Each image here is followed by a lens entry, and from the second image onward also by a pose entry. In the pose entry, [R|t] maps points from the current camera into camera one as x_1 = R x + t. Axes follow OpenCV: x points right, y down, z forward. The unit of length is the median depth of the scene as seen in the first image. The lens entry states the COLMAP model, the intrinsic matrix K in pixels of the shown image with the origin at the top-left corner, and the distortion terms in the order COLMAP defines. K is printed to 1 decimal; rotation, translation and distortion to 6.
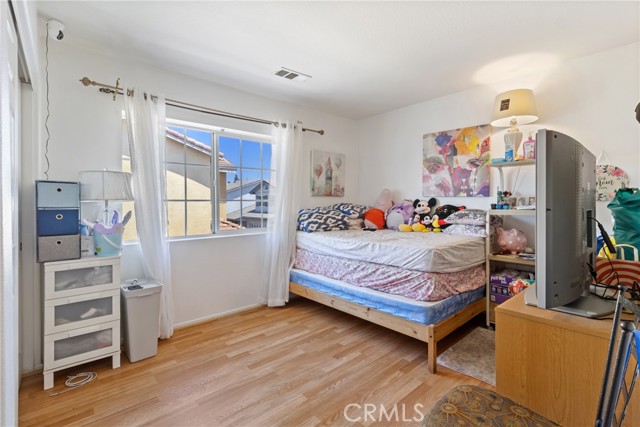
lens RADIAL K [[300.6, 0, 310.5], [0, 300.6, 205.3], [0, 0, 1]] dist [0.003866, -0.000993]
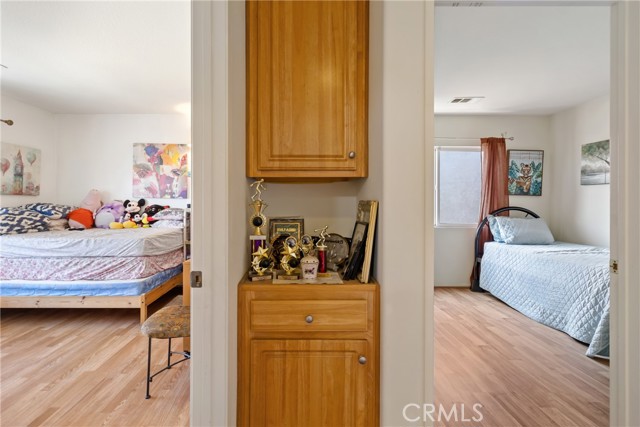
lens RADIAL K [[300.6, 0, 304.7], [0, 300.6, 202.0], [0, 0, 1]] dist [0.003866, -0.000993]
pose [[0.627401, 0.006648, 0.778668, -0.137797], [0.001951, 0.999947, -0.010110, 0.001327], [-0.778694, 0.007862, 0.627354, -0.288713]]
